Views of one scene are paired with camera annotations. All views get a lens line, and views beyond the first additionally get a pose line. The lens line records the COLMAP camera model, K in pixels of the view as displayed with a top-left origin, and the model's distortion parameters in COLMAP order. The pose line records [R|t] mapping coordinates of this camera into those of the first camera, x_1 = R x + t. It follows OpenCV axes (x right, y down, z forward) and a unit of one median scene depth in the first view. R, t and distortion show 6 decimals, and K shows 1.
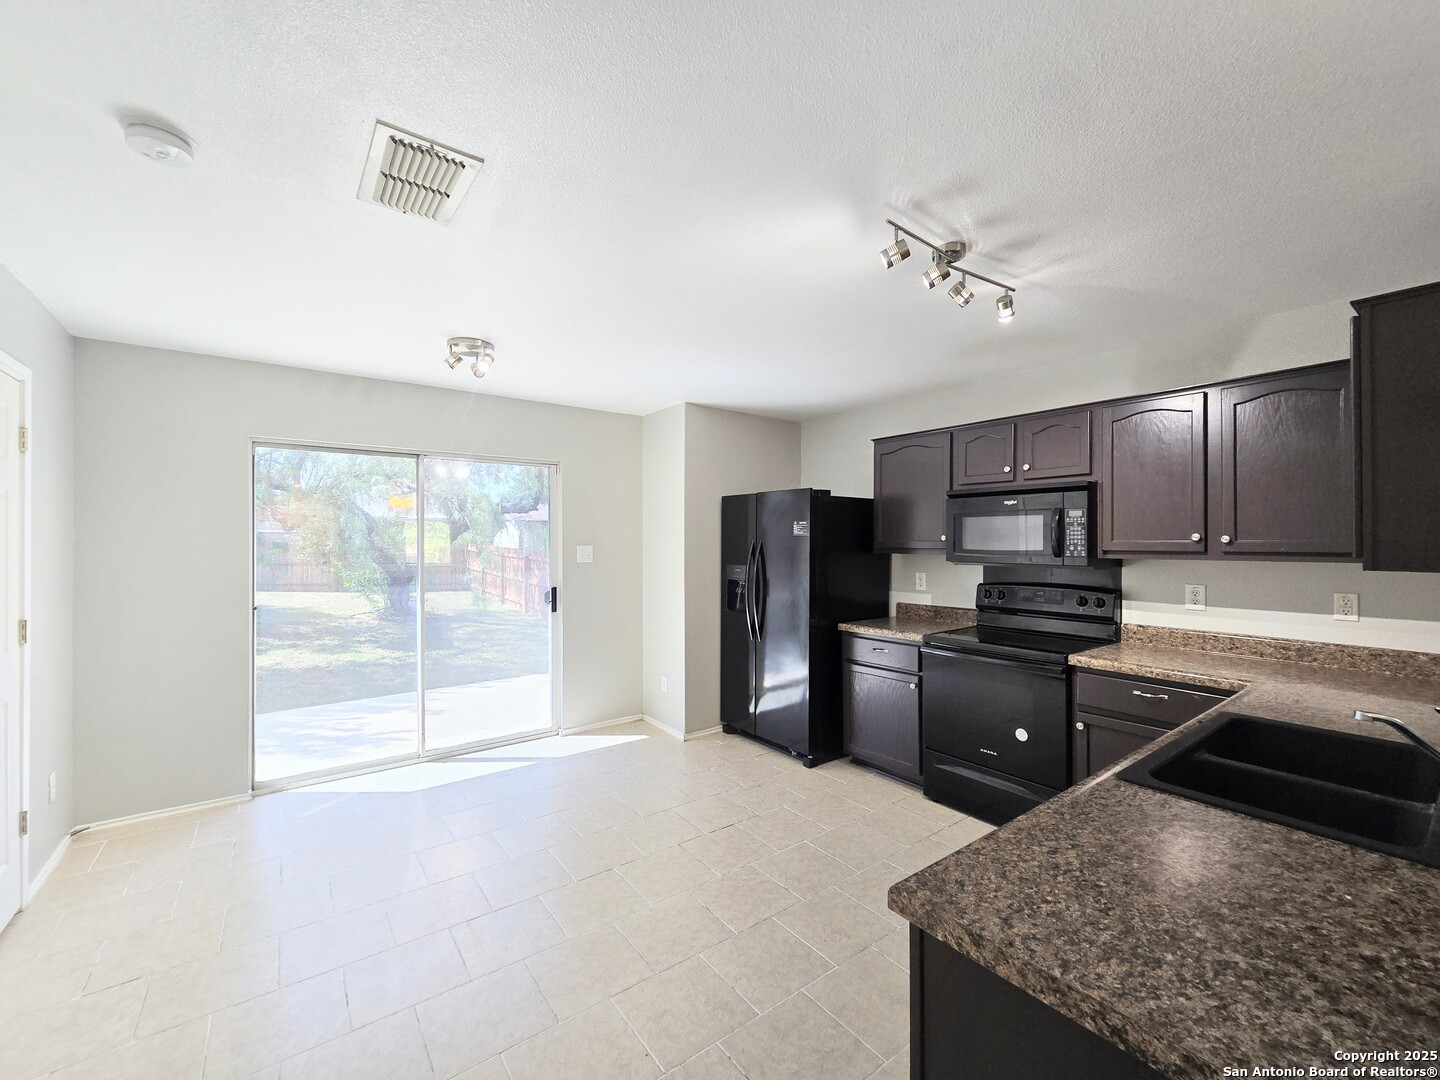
lens RADIAL K [[588.3, 0, 723.7], [0, 588.3, 541.8], [0, 0, 1]] dist [-0.003293, -0.000015]
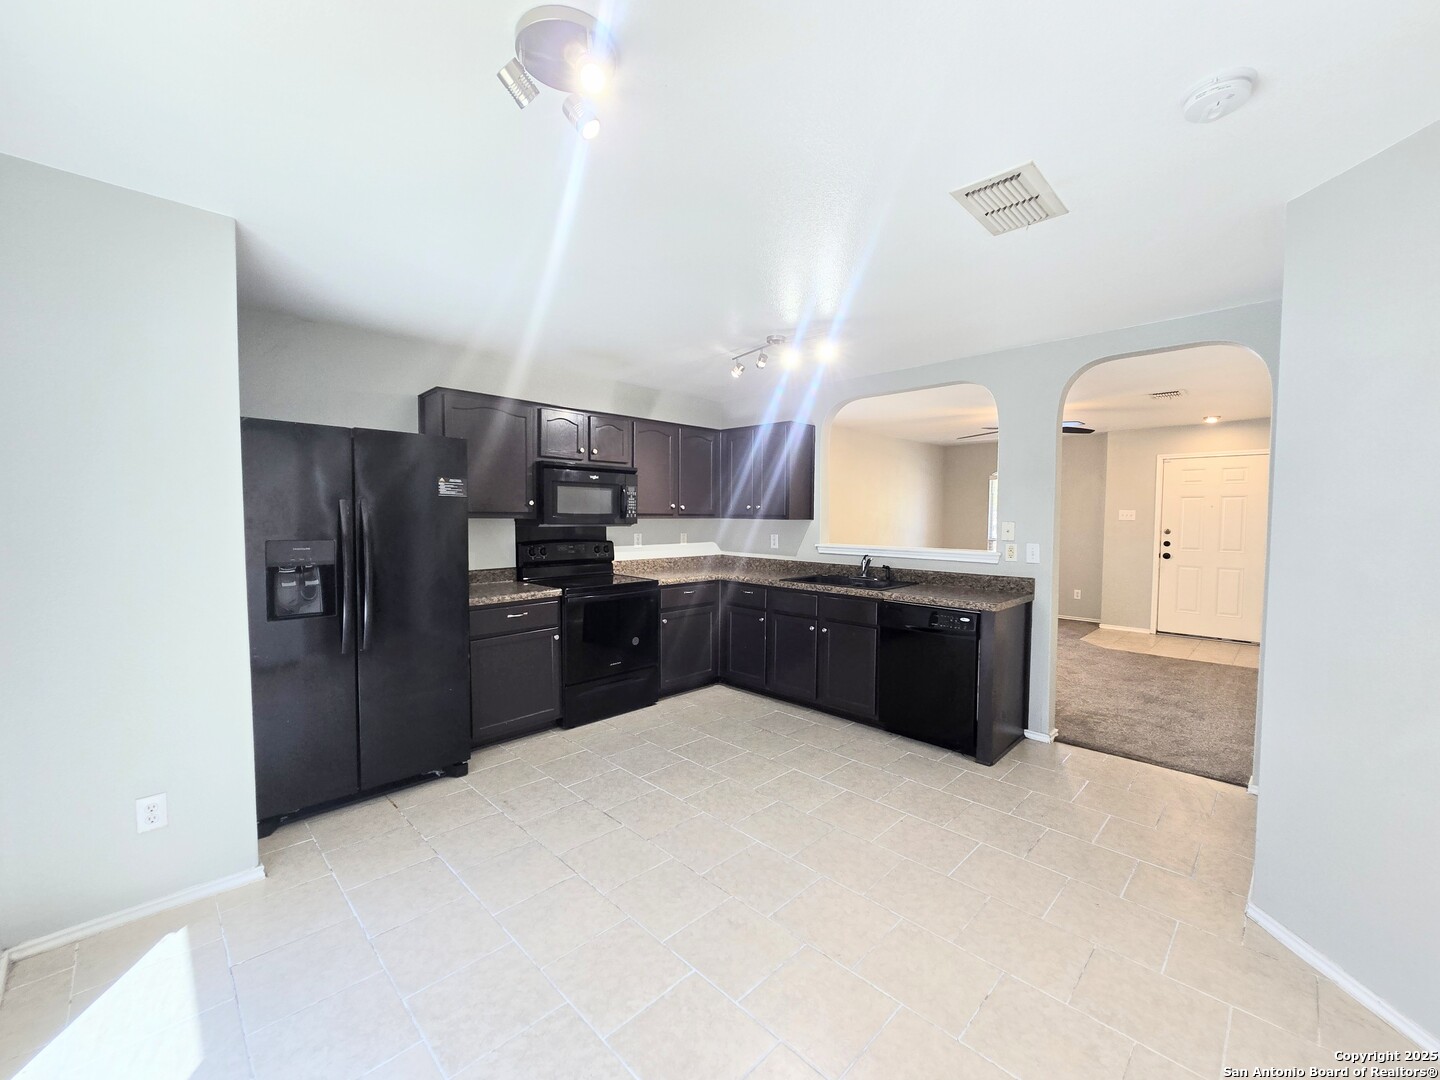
lens RADIAL K [[588.3, 0, 723.7], [0, 588.3, 541.8], [0, 0, 1]] dist [-0.003293, -0.000015]
pose [[-0.143742, -0.047232, 0.988487, -0.832424], [-0.006308, 0.998884, 0.046811, 0.012979], [-0.989595, 0.000493, -0.143879, 0.874209]]
